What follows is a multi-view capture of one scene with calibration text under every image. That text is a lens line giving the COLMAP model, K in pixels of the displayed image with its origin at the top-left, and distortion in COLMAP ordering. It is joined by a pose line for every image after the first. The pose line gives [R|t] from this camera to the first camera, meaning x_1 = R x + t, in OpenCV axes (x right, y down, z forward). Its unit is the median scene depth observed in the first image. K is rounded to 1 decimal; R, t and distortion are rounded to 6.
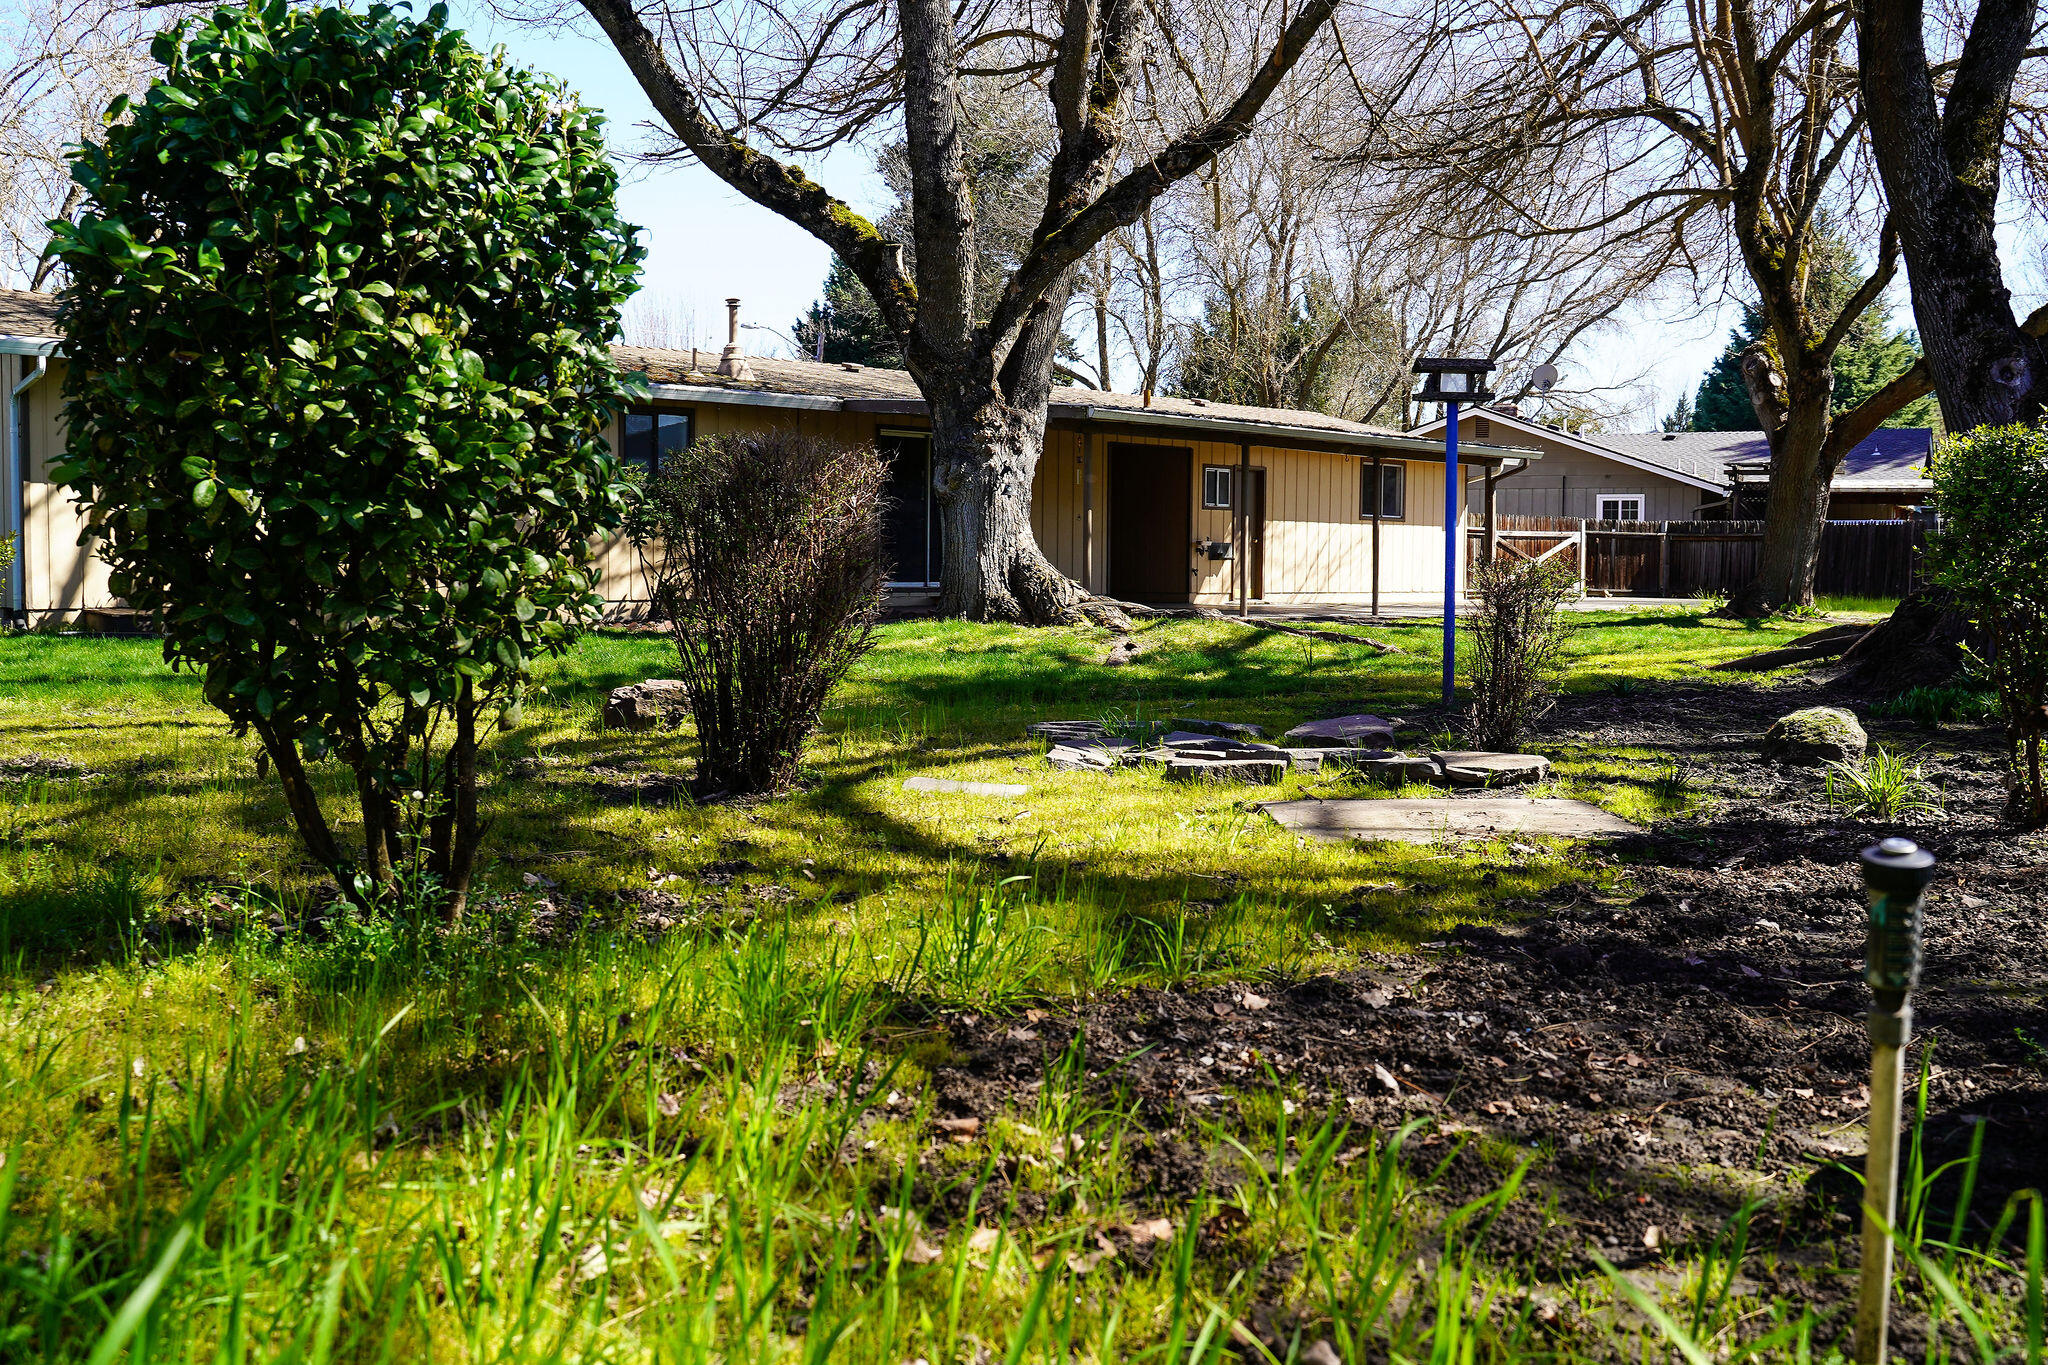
lens RADIAL K [[1878.7, 0, 1031.6], [0, 1878.7, 651.7], [0, 0, 1]] dist [-0.070204, 0.003137]
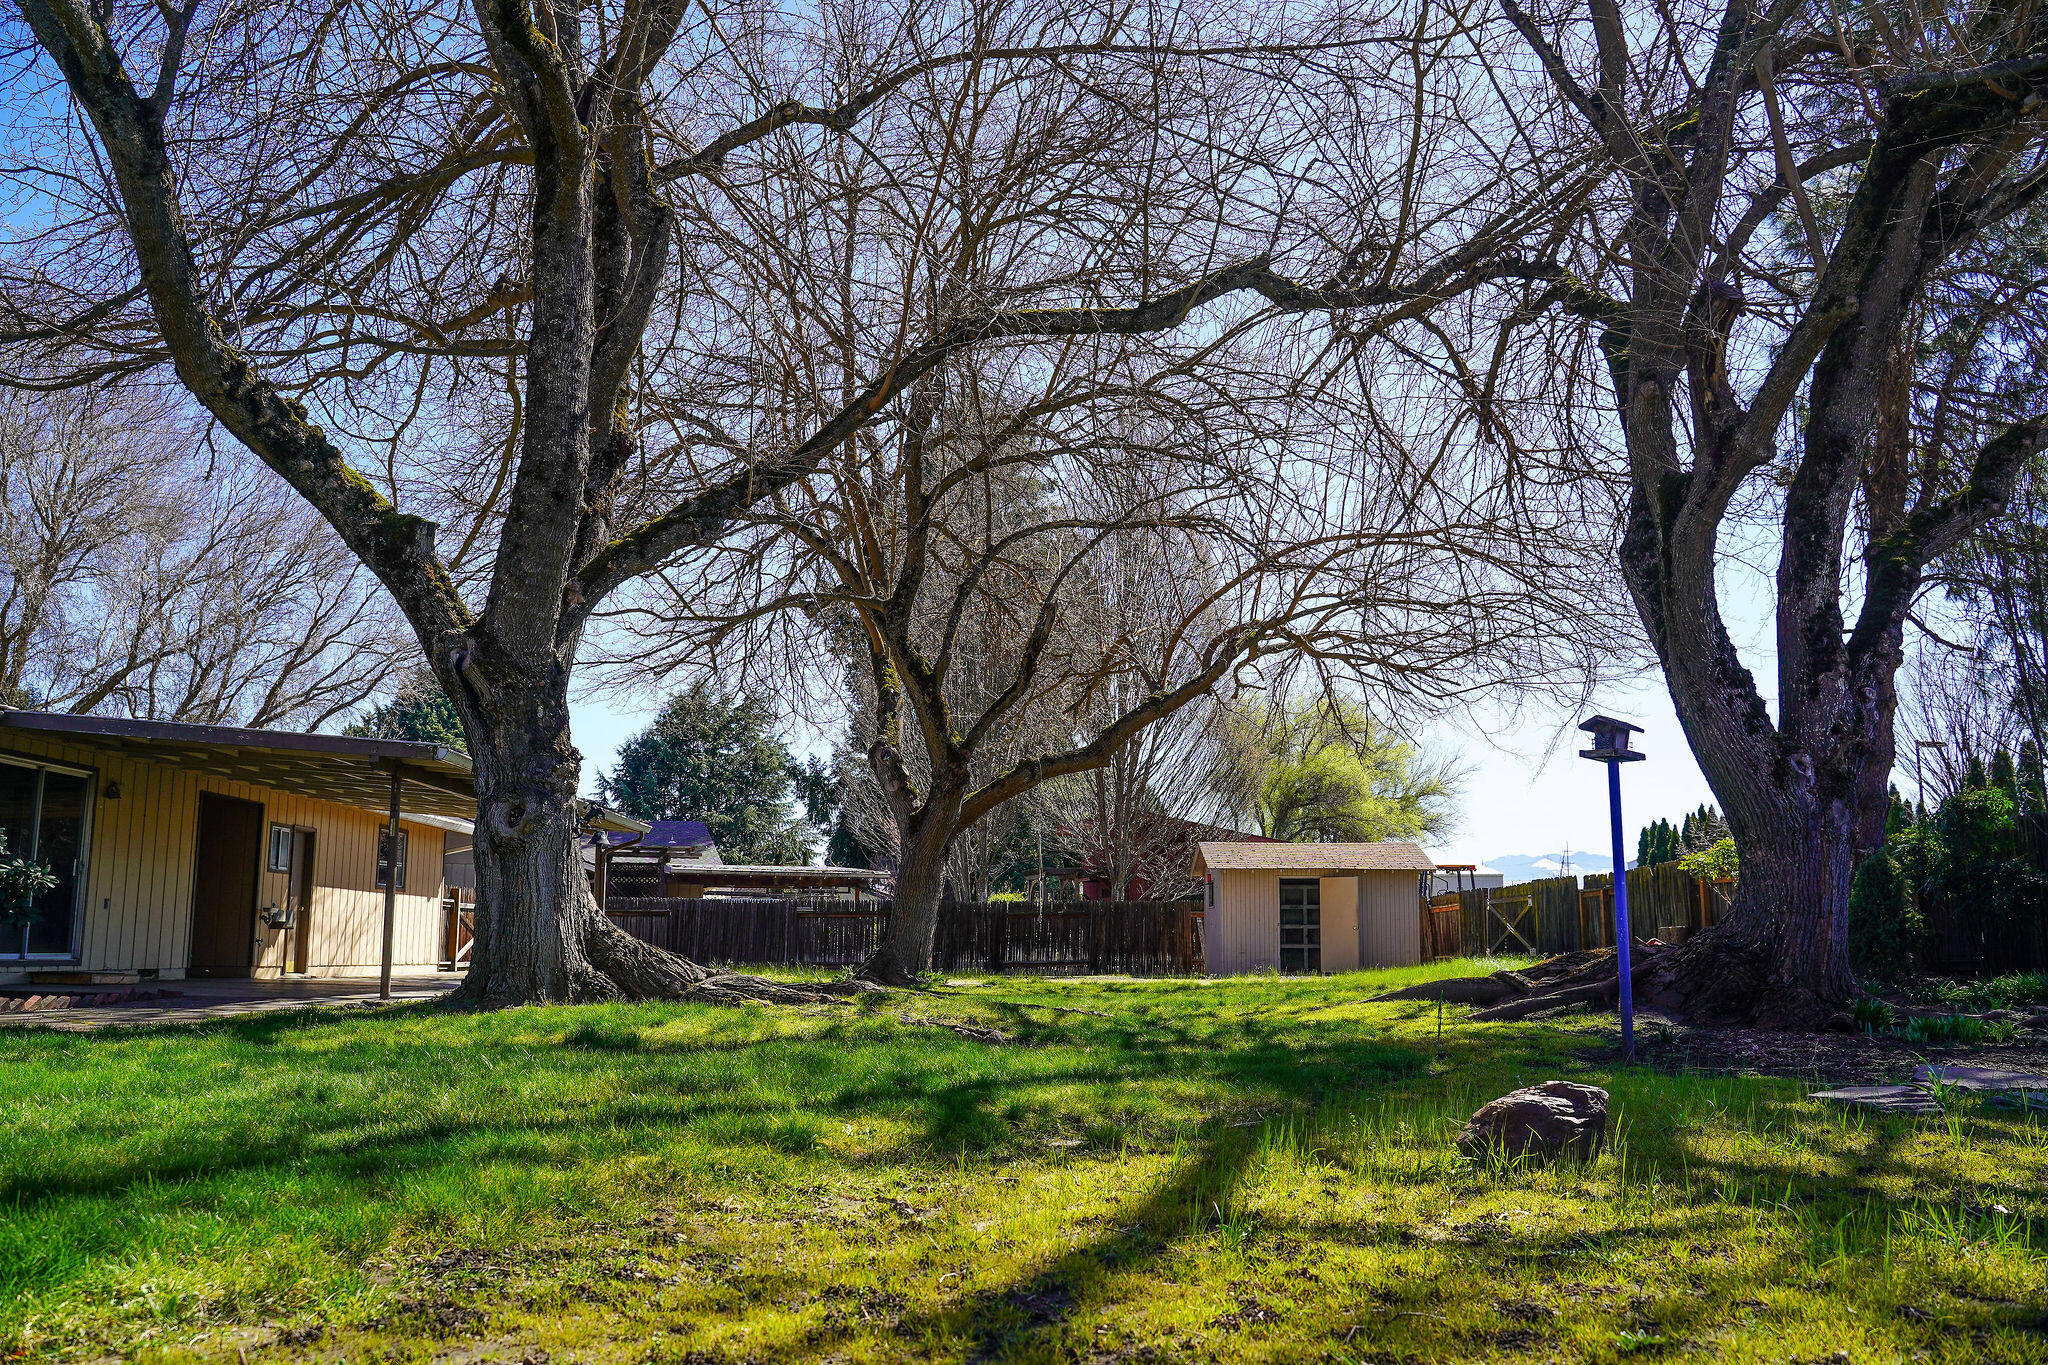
lens RADIAL K [[1650.8, 0, 1009.5], [0, 1650.8, 675.7], [0, 0, 1]] dist [-0.118027, 0.096948]
pose [[0.692502, 0.114163, 0.712326, -0.399021], [0.036074, 0.980684, -0.192242, -0.011895], [-0.720513, 0.158825, 0.675008, 0.375676]]
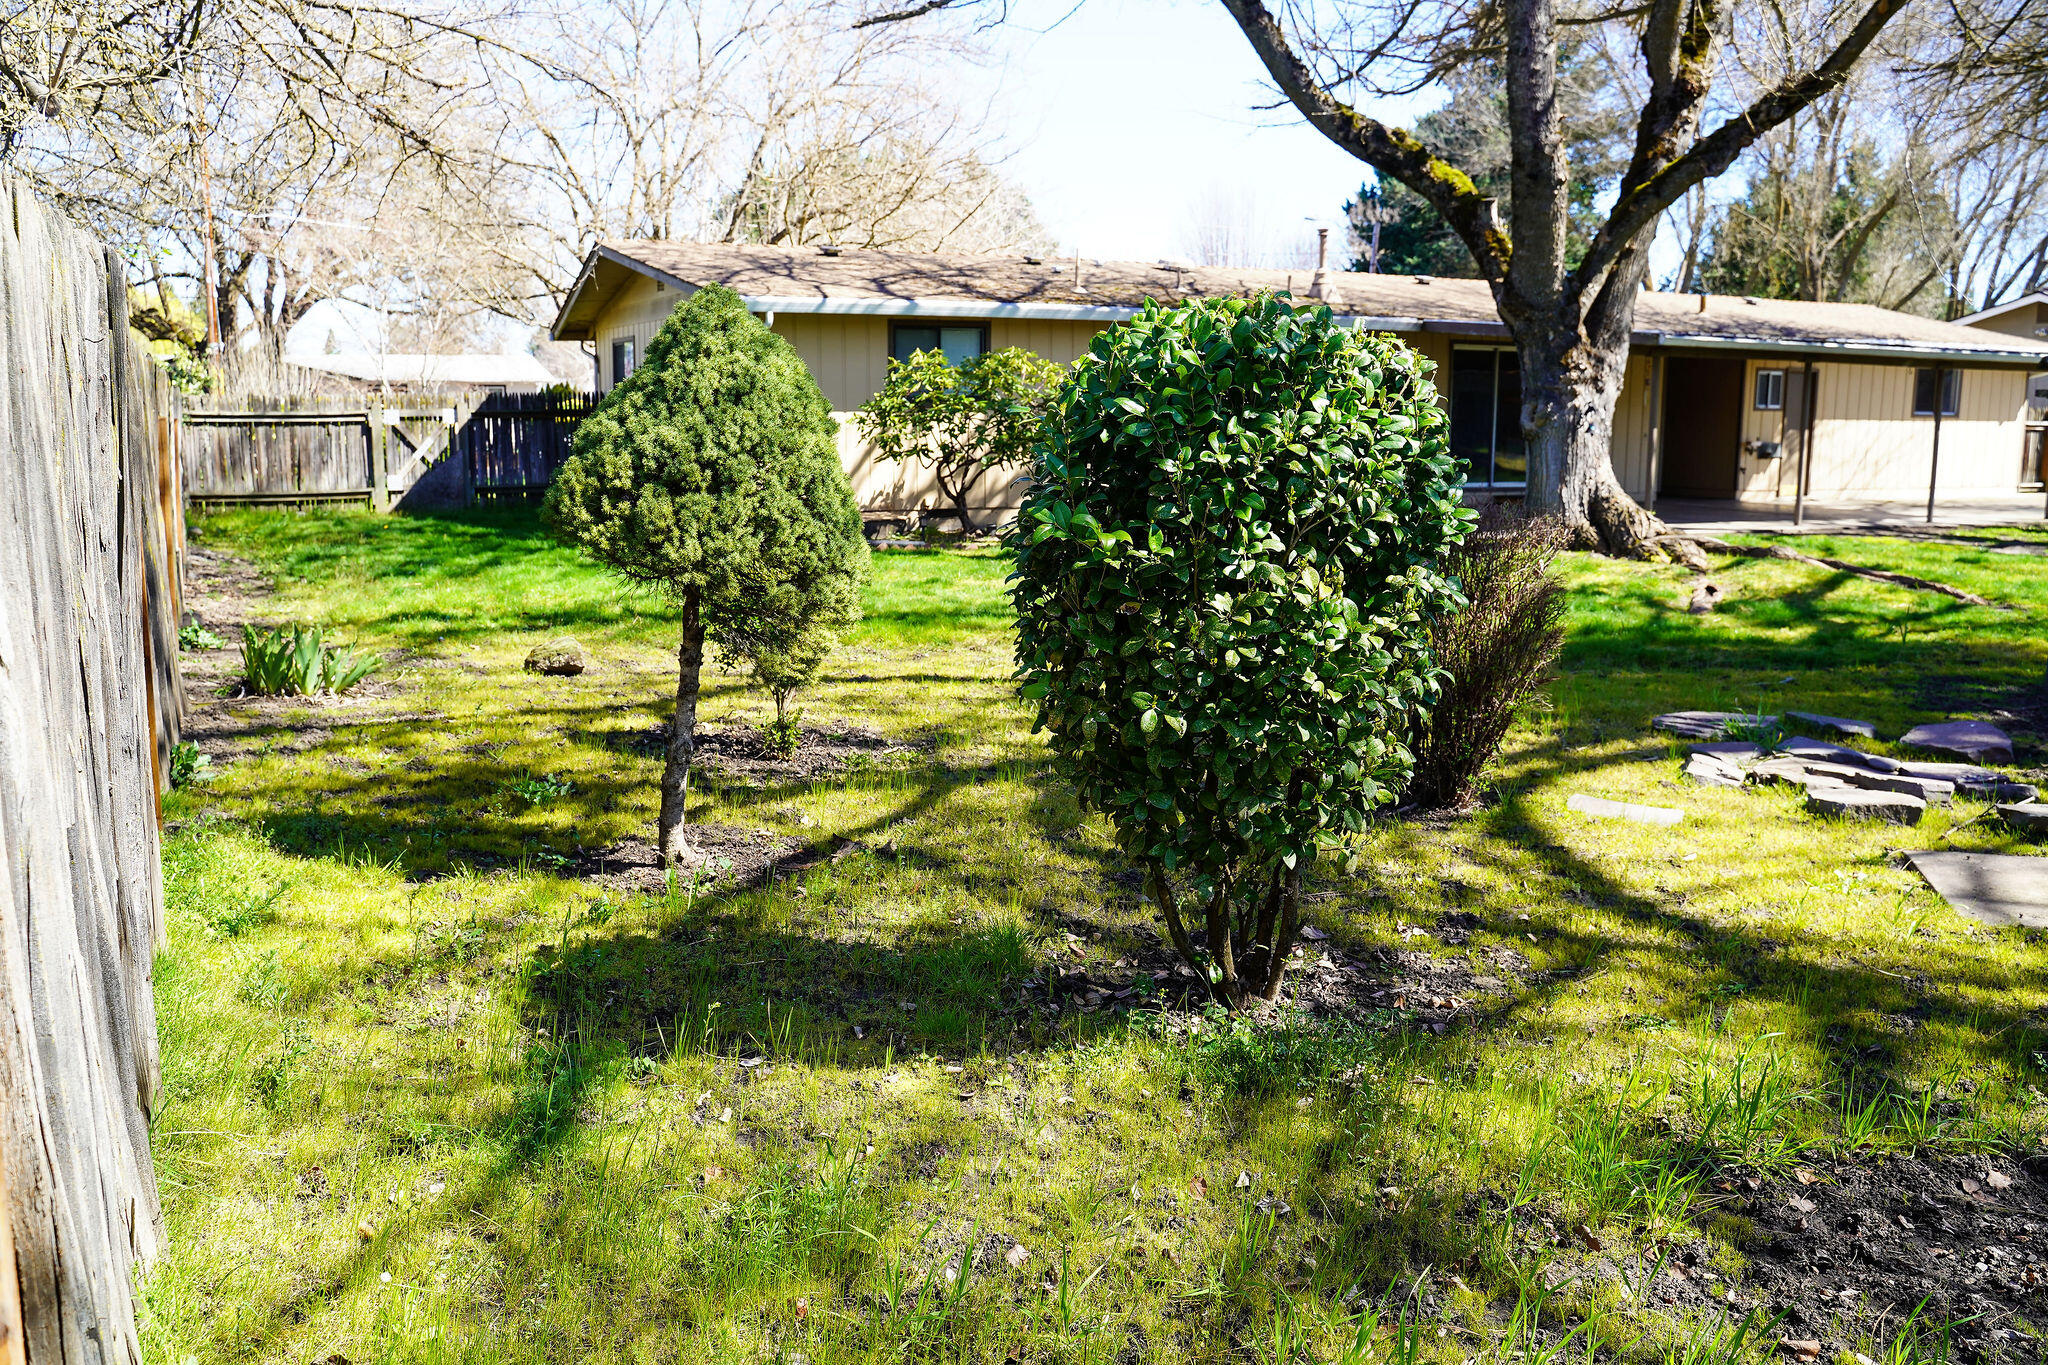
lens RADIAL K [[1670.8, 0, 1024.0], [0, 1670.8, 682.5], [0, 0, 1]] dist [-0.116756, 0.105146]
pose [[0.953594, 0.046096, -0.297548, -0.035058], [-0.011768, 0.993162, 0.116146, -0.046281], [0.300867, -0.107254, 0.947616, -0.022696]]
